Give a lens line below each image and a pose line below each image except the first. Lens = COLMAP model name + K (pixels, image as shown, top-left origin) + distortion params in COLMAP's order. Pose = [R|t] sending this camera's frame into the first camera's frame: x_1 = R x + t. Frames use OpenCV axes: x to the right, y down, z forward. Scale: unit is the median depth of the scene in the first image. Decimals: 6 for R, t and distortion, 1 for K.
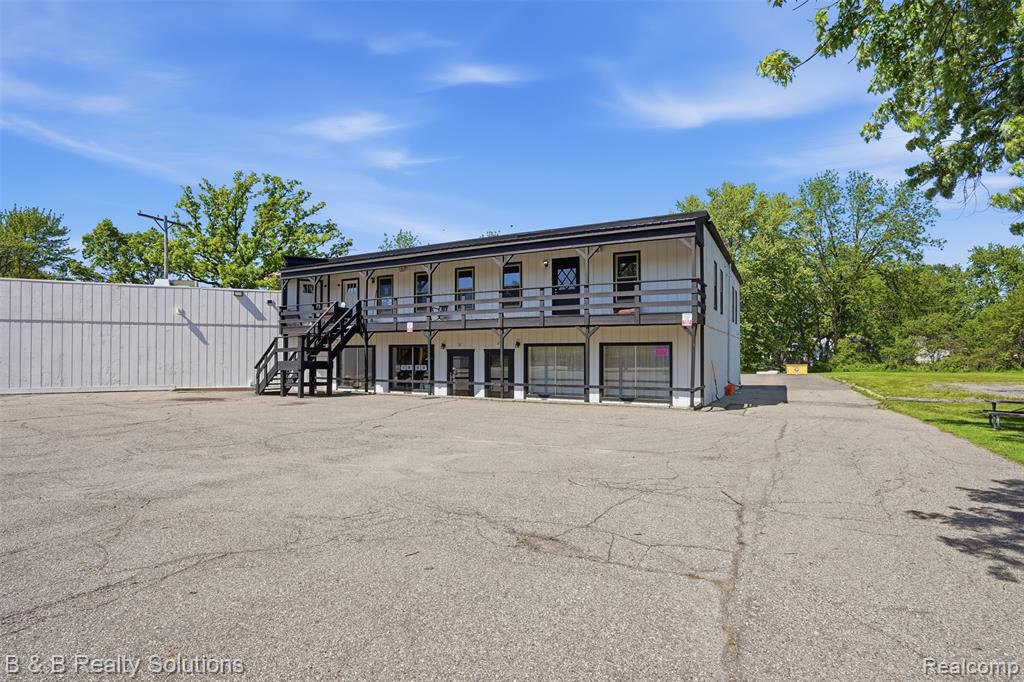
lens RADIAL K [[465.2, 0, 511.3], [0, 465.2, 321.1], [0, 0, 1]] dist [0.000205, -0.000089]
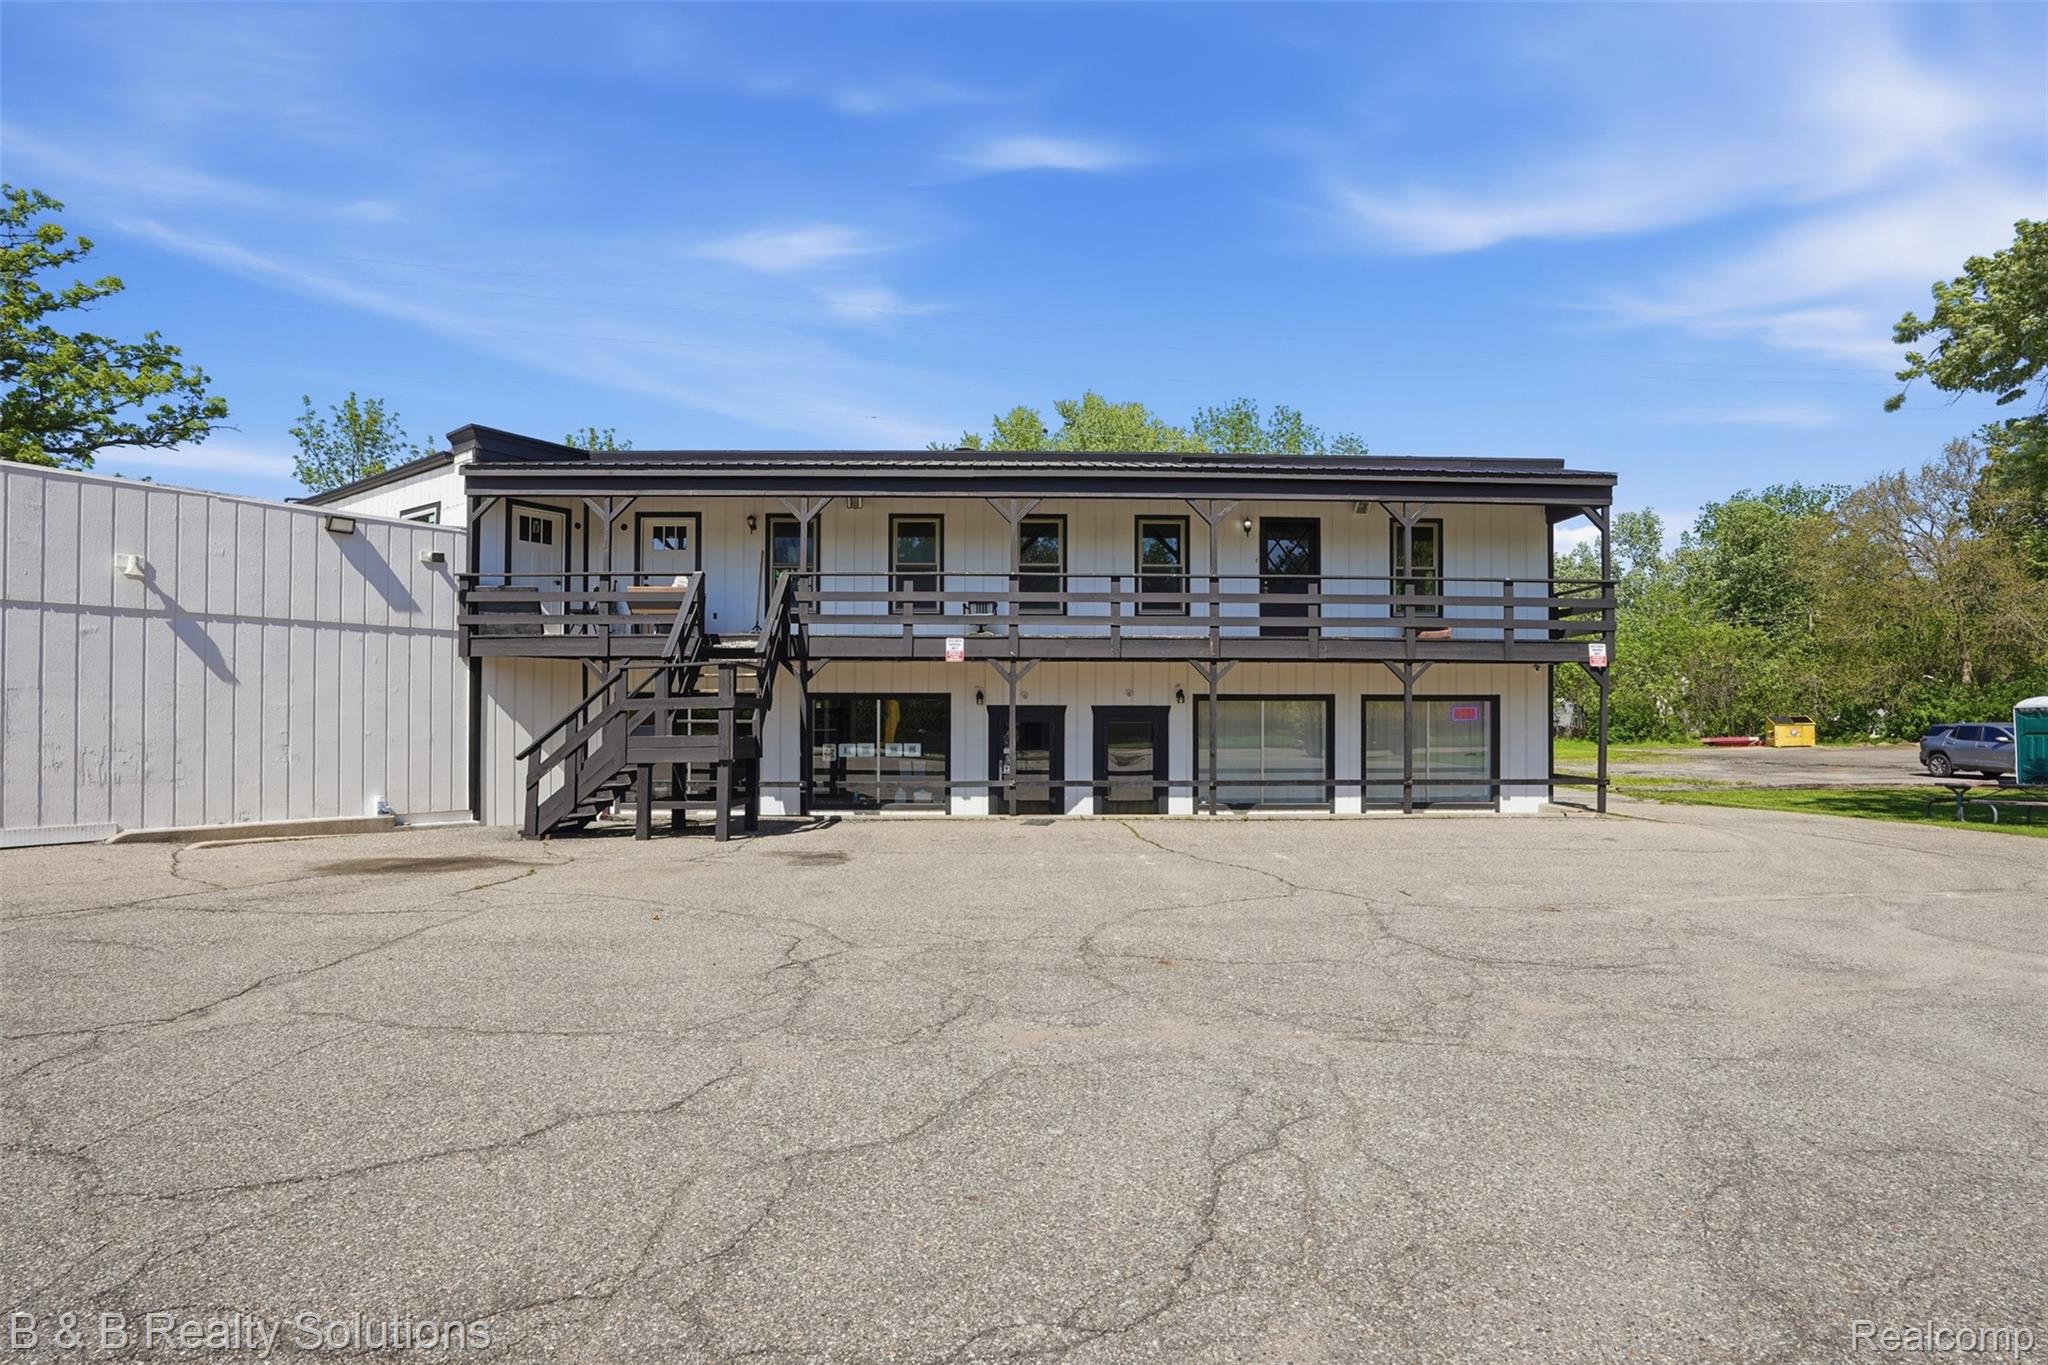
lens RADIAL K [[933.0, 0, 1025.4], [0, 933.0, 691.8], [0, 0, 1]] dist [-0.016655, 0.008643]
pose [[0.883584, 0.014794, 0.468039, -0.507178], [-0.035176, 0.998774, 0.034838, 0.017476], [-0.466950, -0.047246, 0.883021, 0.239567]]
